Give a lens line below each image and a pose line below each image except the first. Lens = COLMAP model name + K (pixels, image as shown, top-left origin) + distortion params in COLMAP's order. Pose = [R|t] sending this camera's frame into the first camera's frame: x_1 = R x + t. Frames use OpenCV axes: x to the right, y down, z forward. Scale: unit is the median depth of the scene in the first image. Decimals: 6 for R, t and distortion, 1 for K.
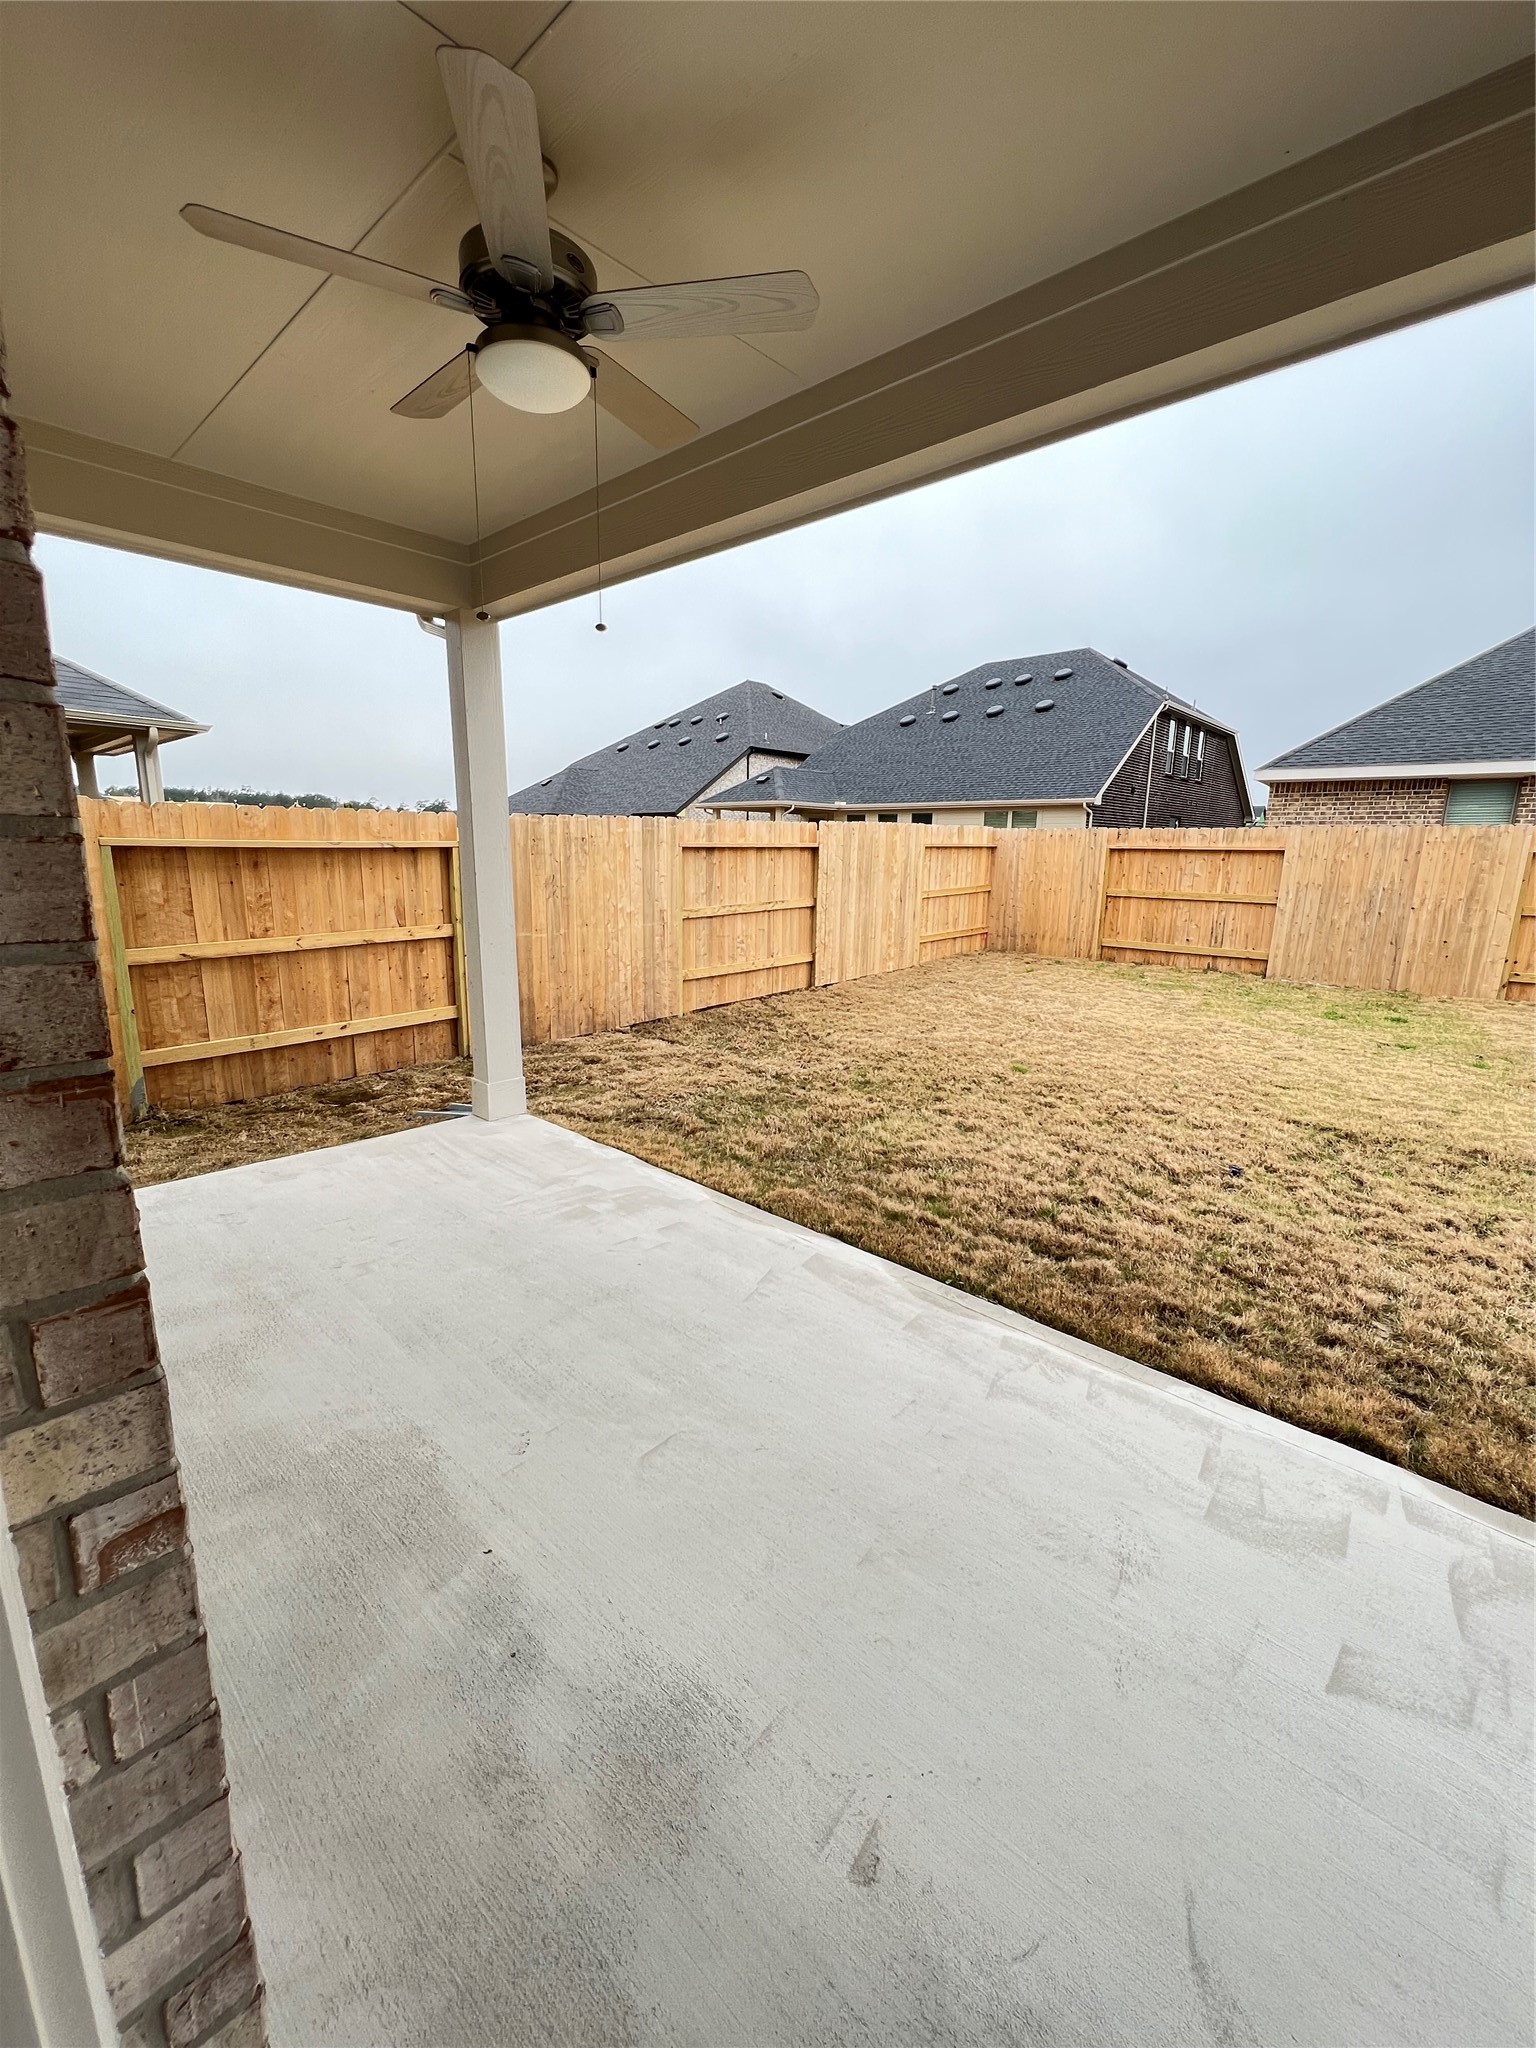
lens RADIAL K [[818.7, 0, 771.2], [0, 818.7, 1021.3], [0, 0, 1]] dist [-0.001037, -0.000132]
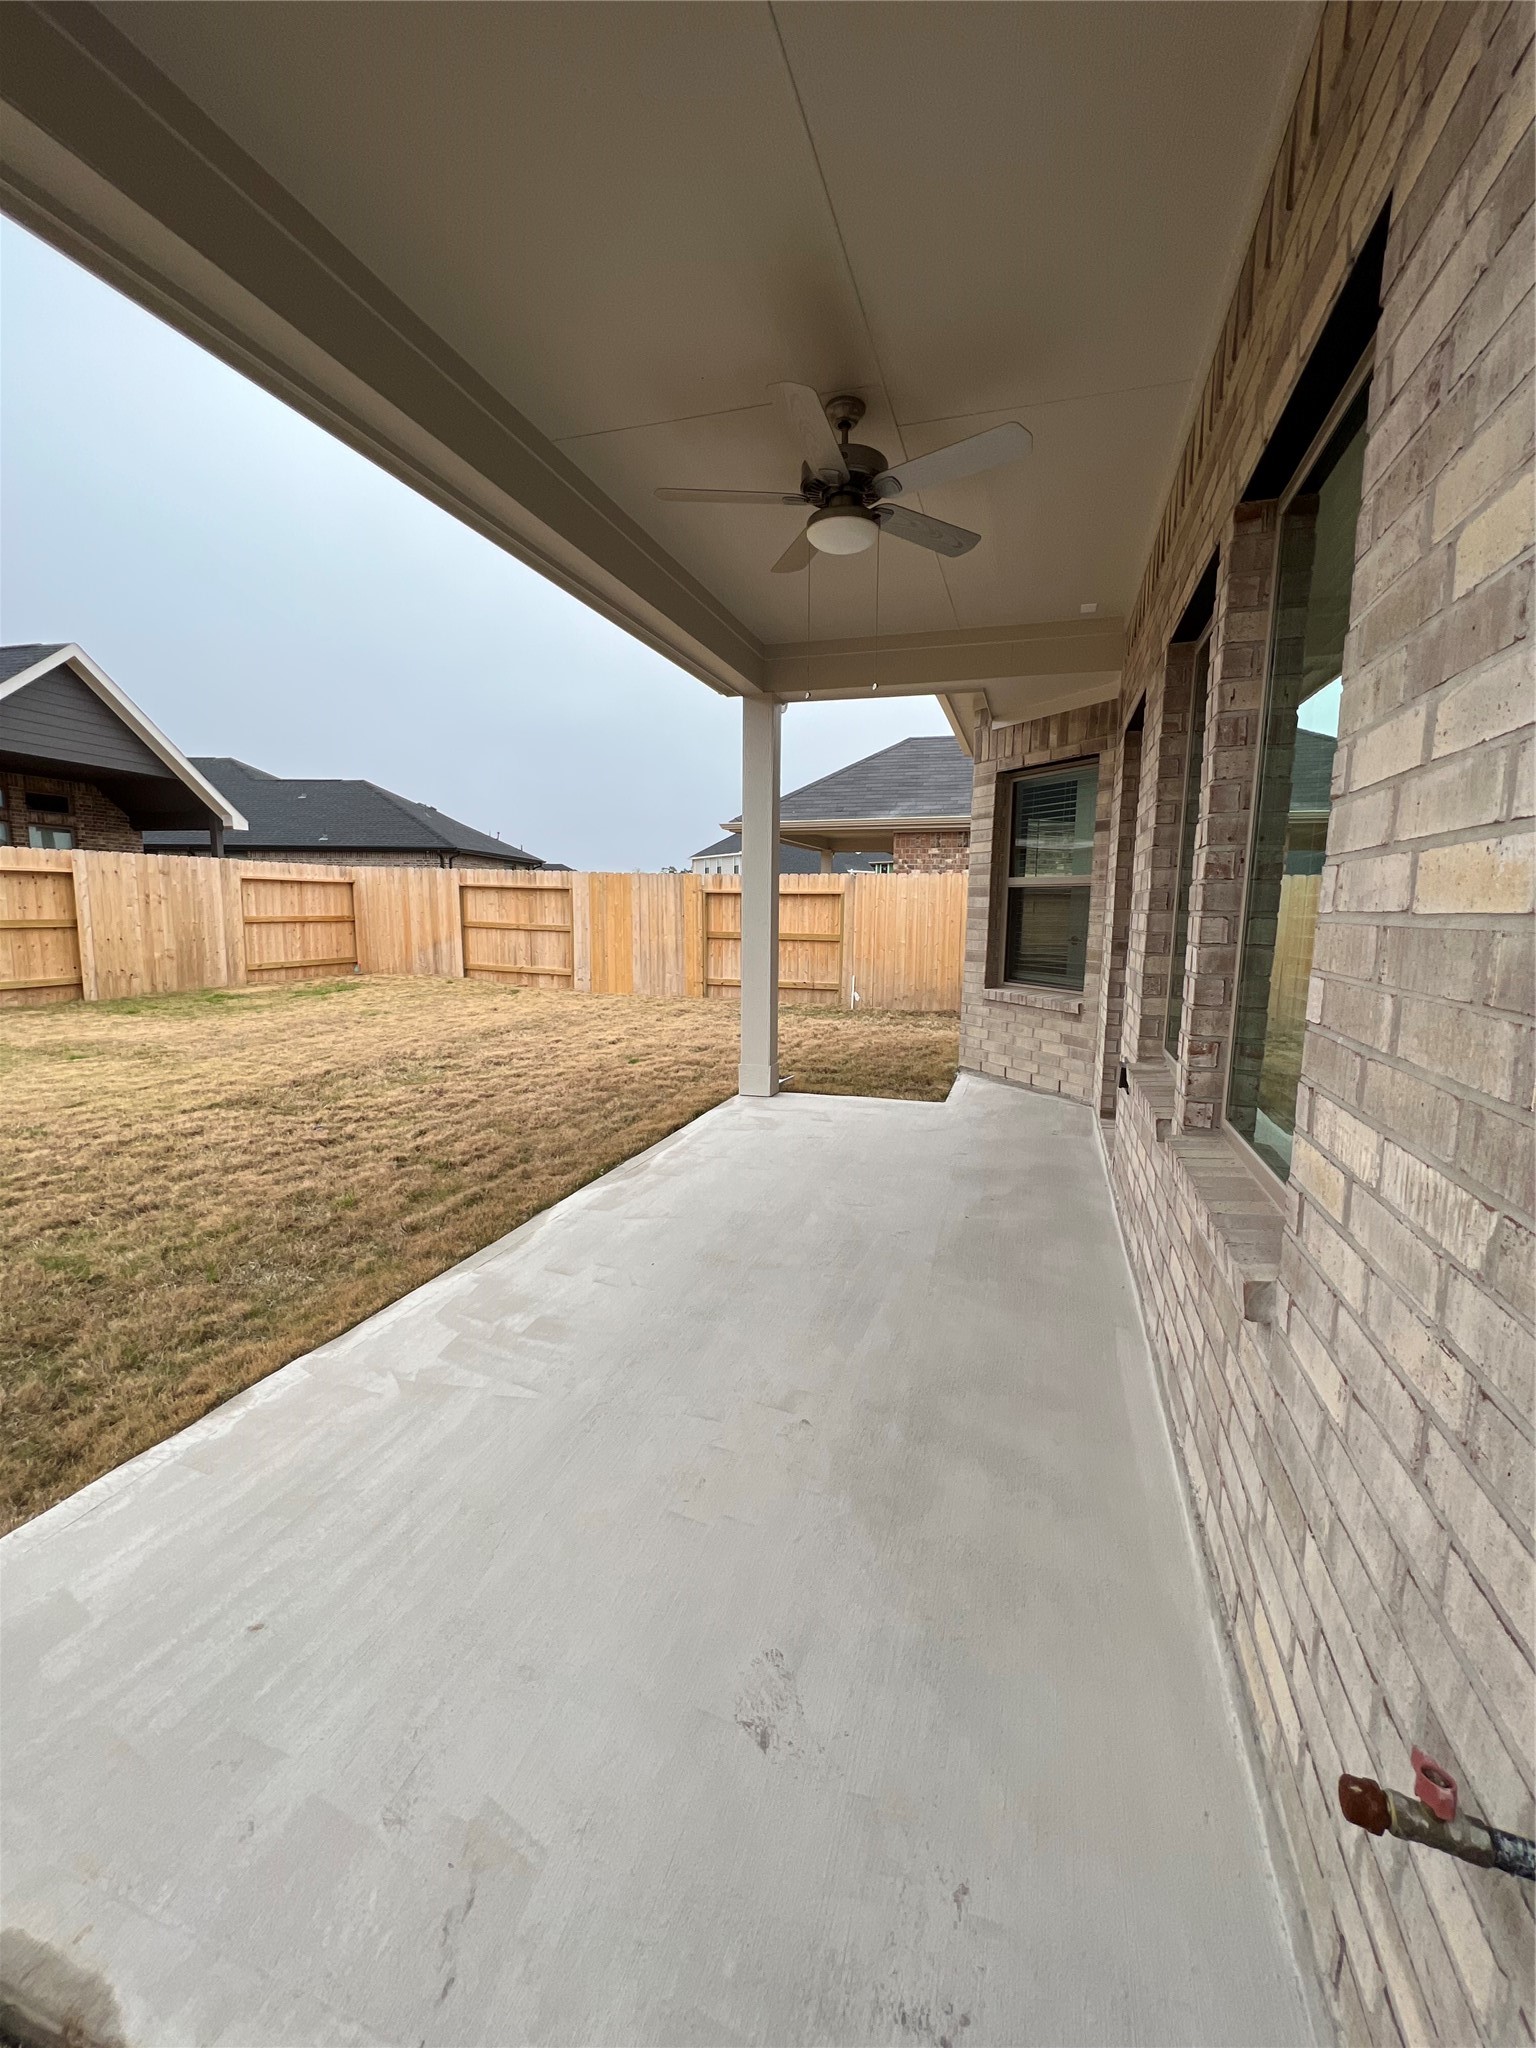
lens RADIAL K [[818.7, 0, 768.8], [0, 818.7, 1017.9], [0, 0, 1]] dist [-0.001037, -0.000132]
pose [[-0.401867, -0.142712, 0.904509, -0.314897], [0.171734, 0.958507, 0.227532, -0.054794], [-0.899450, 0.246773, -0.360684, 0.342963]]
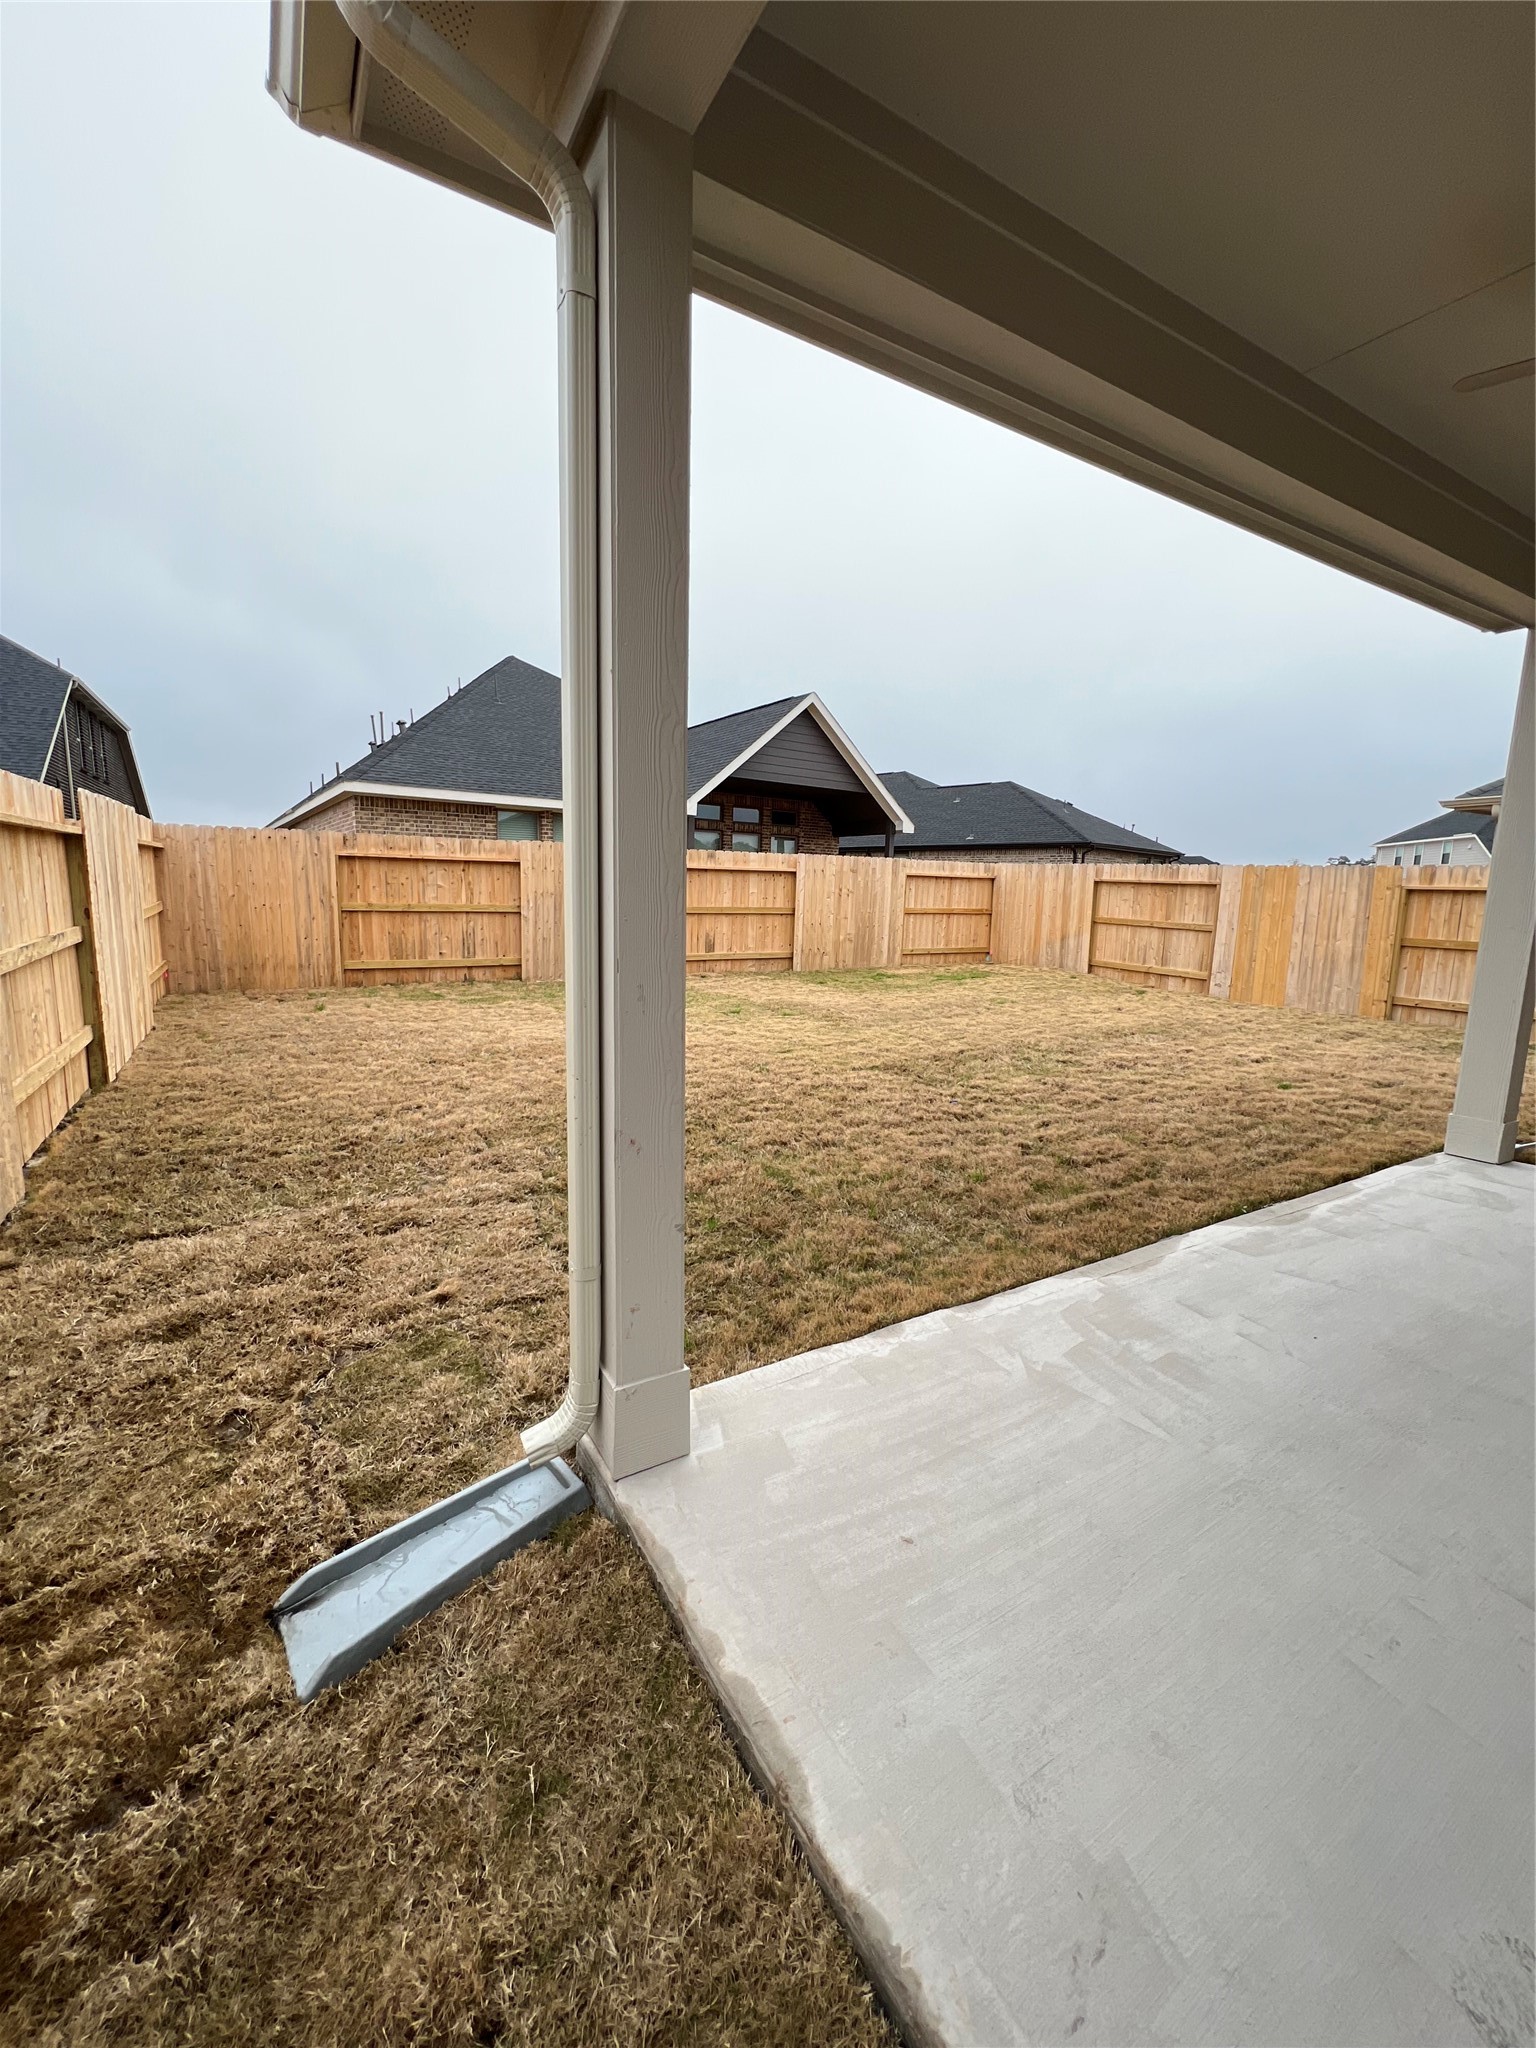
lens RADIAL K [[818.7, 0, 771.3], [0, 818.7, 1019.3], [0, 0, 1]] dist [-0.001037, -0.000132]
pose [[0.299485, -0.156577, 0.941165, -0.309860], [0.179019, 0.978144, 0.105764, -0.058912], [-0.937156, 0.136812, 0.320970, 0.357176]]
